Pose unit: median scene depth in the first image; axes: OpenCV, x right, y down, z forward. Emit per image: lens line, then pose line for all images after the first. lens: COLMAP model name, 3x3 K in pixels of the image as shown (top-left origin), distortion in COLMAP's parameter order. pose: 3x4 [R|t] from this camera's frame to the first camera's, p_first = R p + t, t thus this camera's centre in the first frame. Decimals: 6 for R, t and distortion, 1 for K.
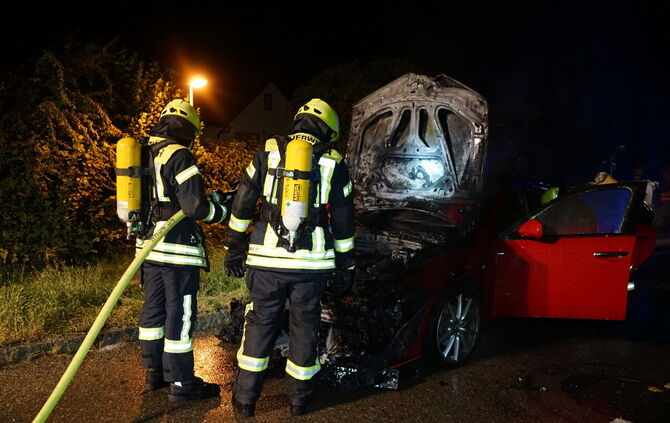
lens RADIAL K [[565.6, 0, 337.7], [0, 565.6, 213.7], [0, 0, 1]] dist [-0.067464, 0.051982]
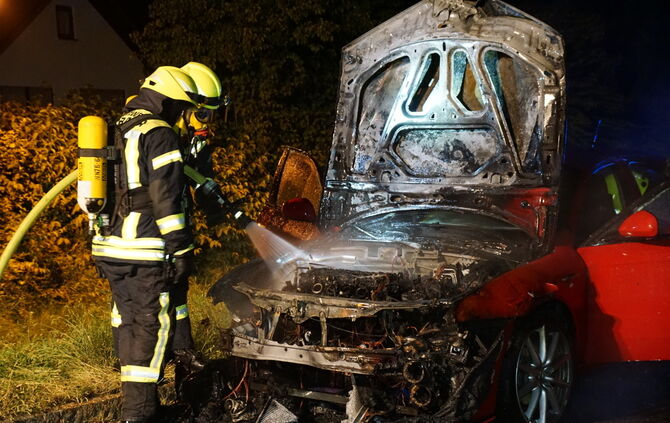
lens RADIAL K [[1224.5, 0, 325.6], [0, 1224.5, 217.8], [0, 0, 1]] dist [0.342450, 0.000000]
pose [[0.989305, -0.046295, 0.138322, -0.207670], [0.049959, 0.998483, -0.023136, 0.030319], [-0.137041, 0.029799, 0.990117, -0.384053]]
